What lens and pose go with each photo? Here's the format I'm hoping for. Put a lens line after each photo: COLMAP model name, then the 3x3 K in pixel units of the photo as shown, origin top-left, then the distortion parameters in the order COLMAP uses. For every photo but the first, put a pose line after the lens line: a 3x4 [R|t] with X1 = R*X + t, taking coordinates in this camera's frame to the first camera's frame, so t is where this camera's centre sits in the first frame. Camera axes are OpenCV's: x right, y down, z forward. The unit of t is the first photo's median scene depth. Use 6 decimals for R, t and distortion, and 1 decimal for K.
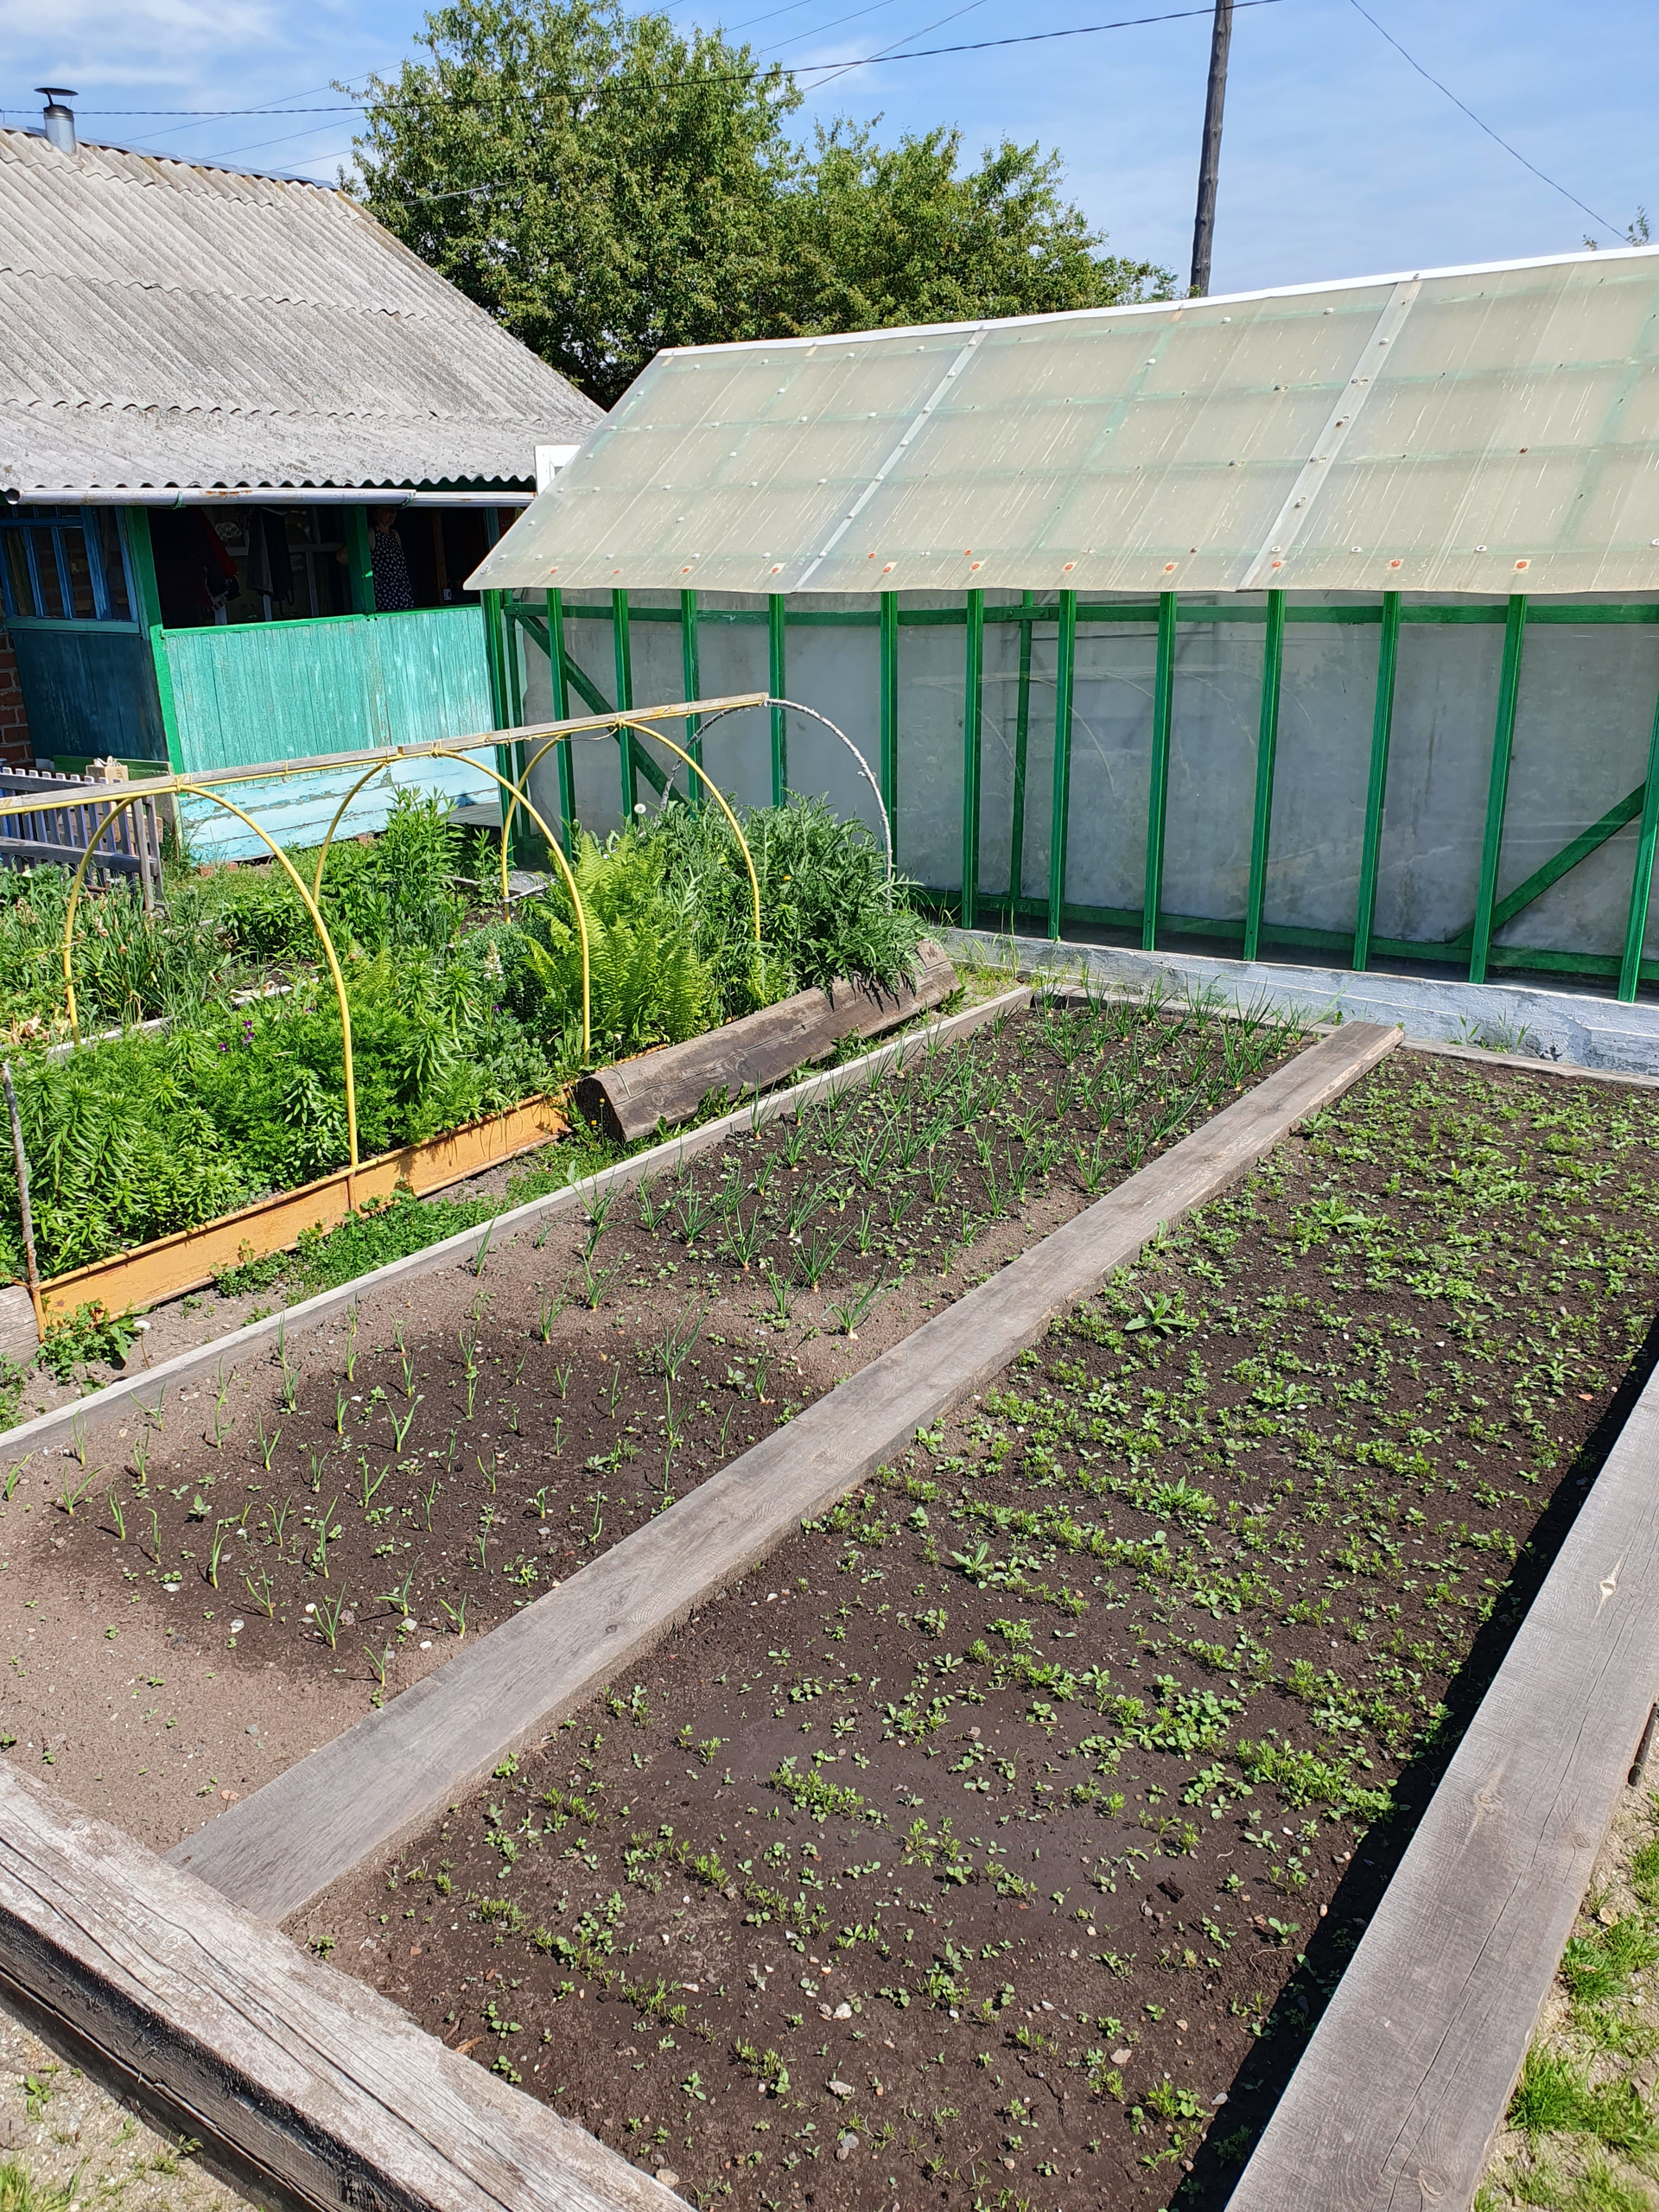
lens RADIAL K [[1721.5, 0, 831.6], [0, 1721.5, 1101.7], [0, 0, 1]] dist [0.043034, -0.017092]
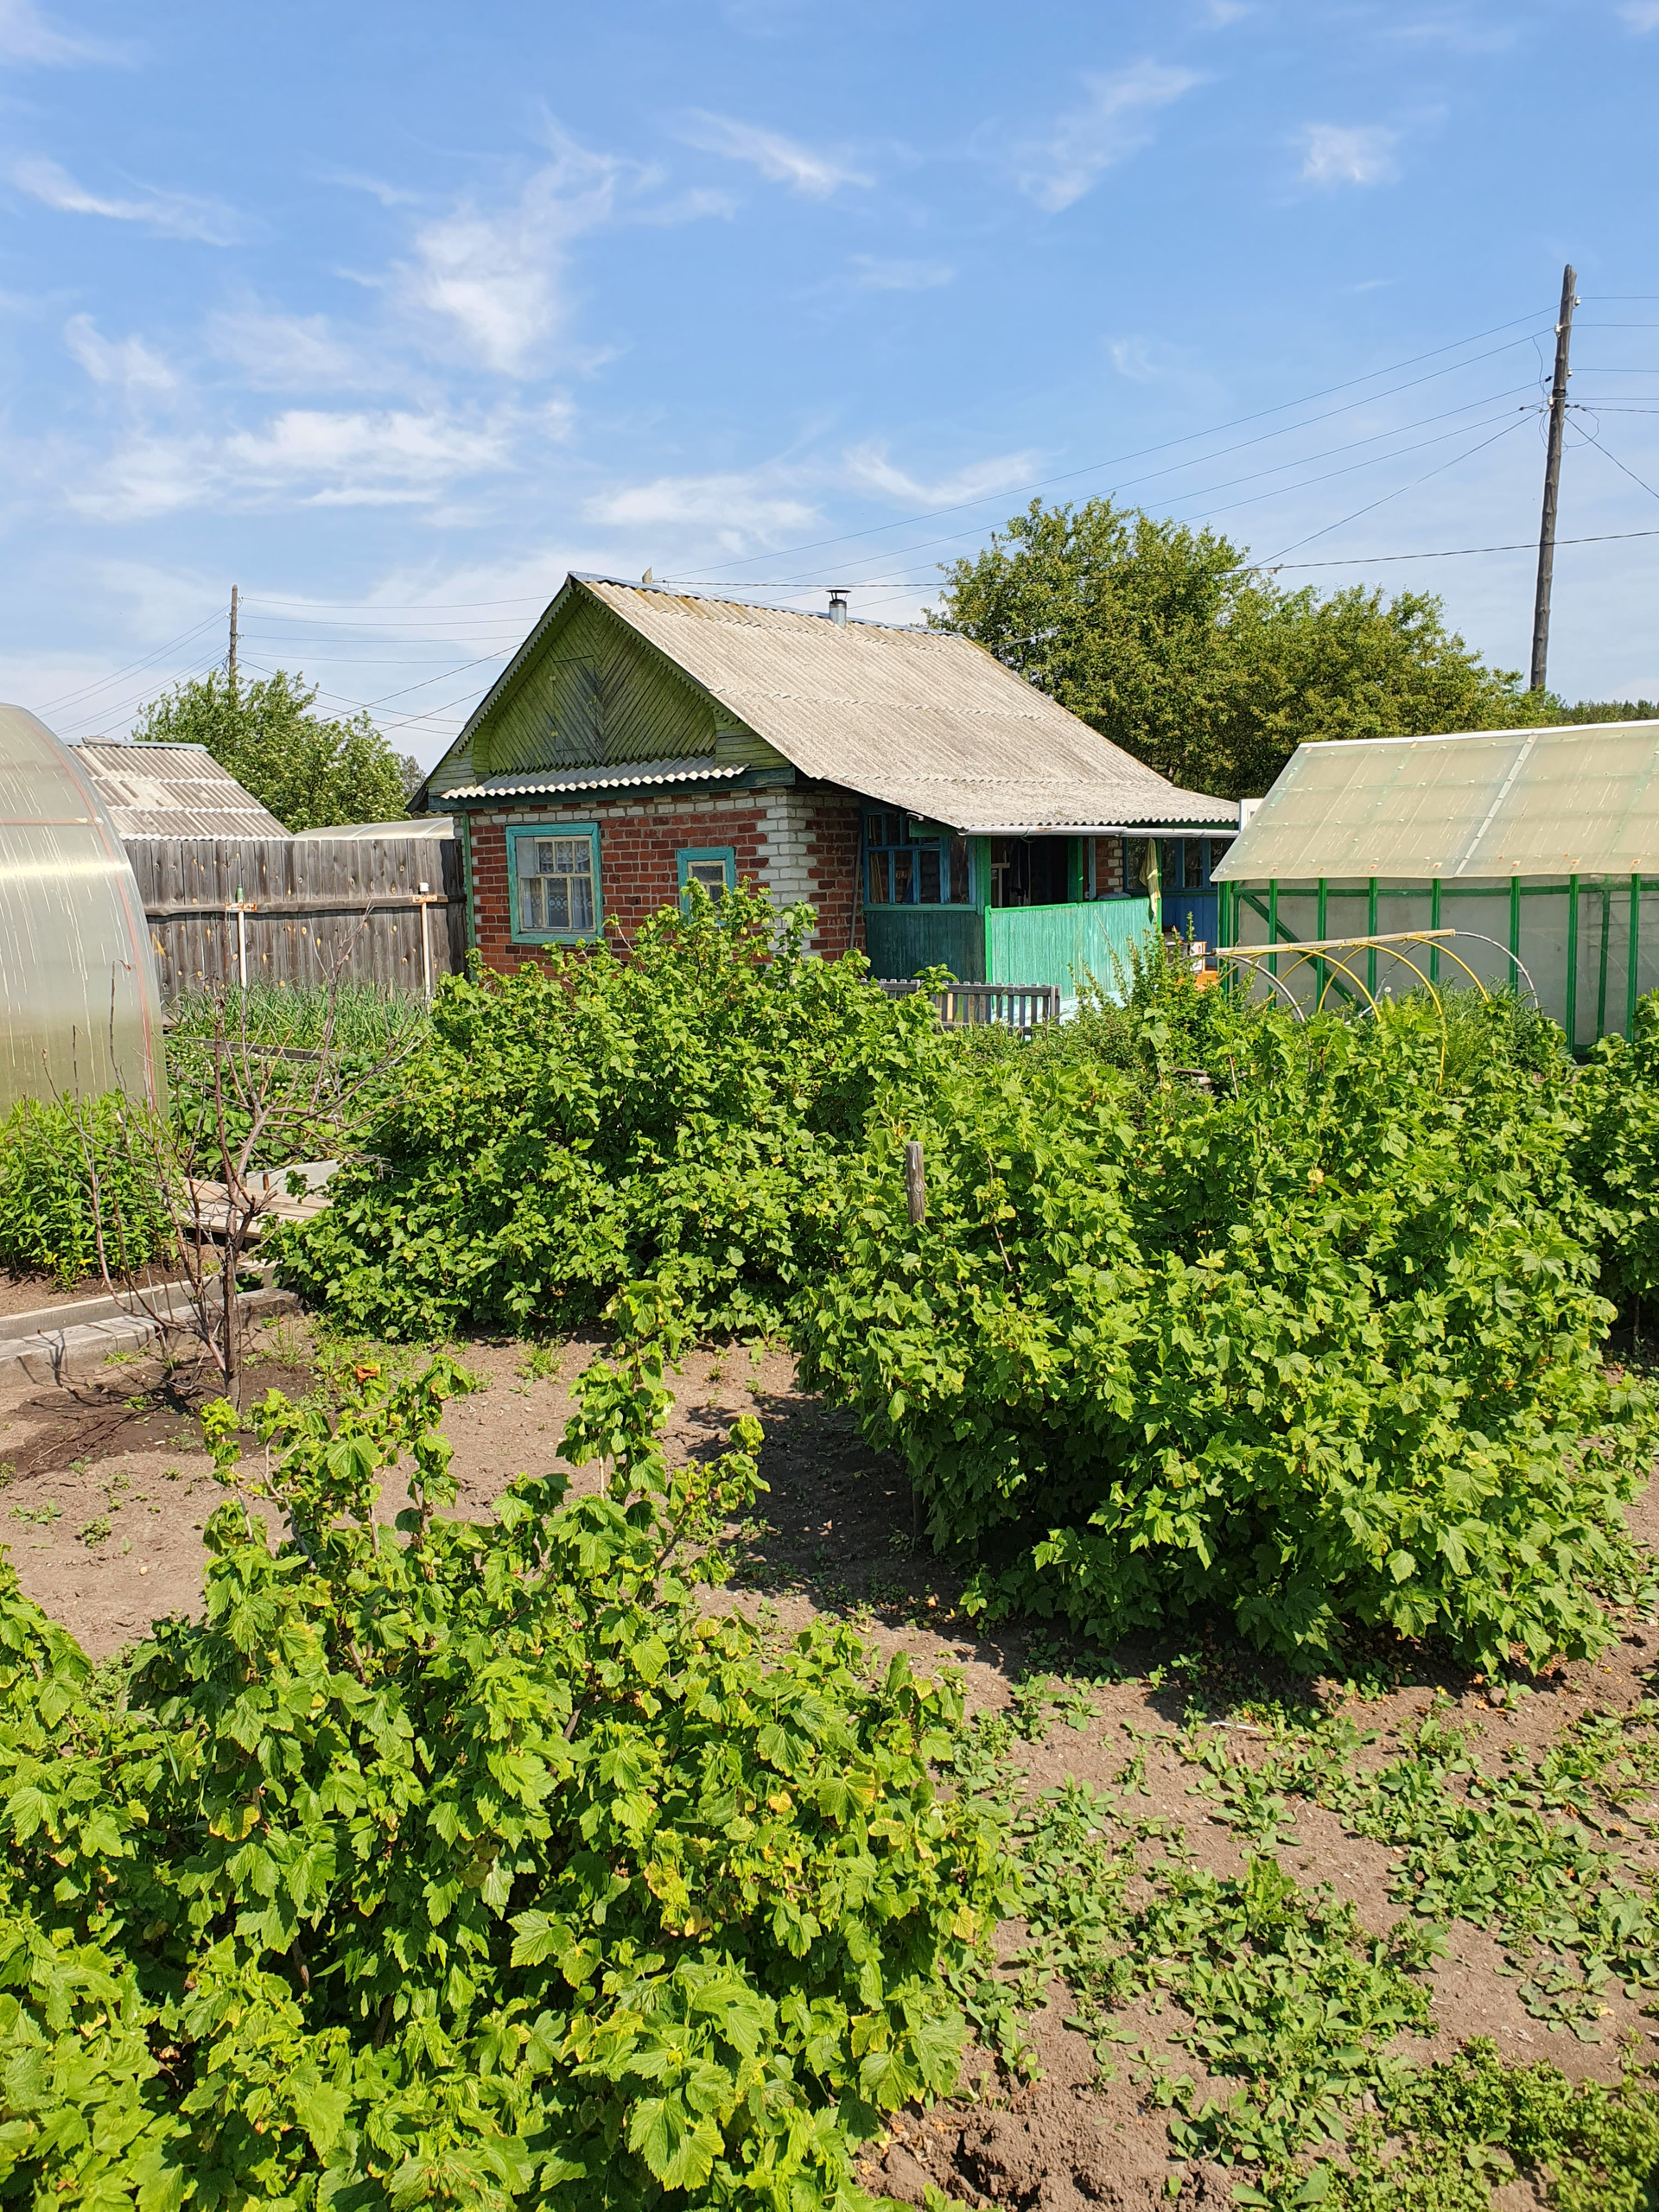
lens RADIAL K [[1721.5, 0, 838.6], [0, 1721.5, 1098.3], [0, 0, 1]] dist [0.043034, -0.017092]
pose [[0.994685, 0.016227, -0.101673, -0.345828], [-0.034853, 0.982271, -0.184200, 0.205077], [0.096882, 0.186764, 0.977616, -0.559242]]
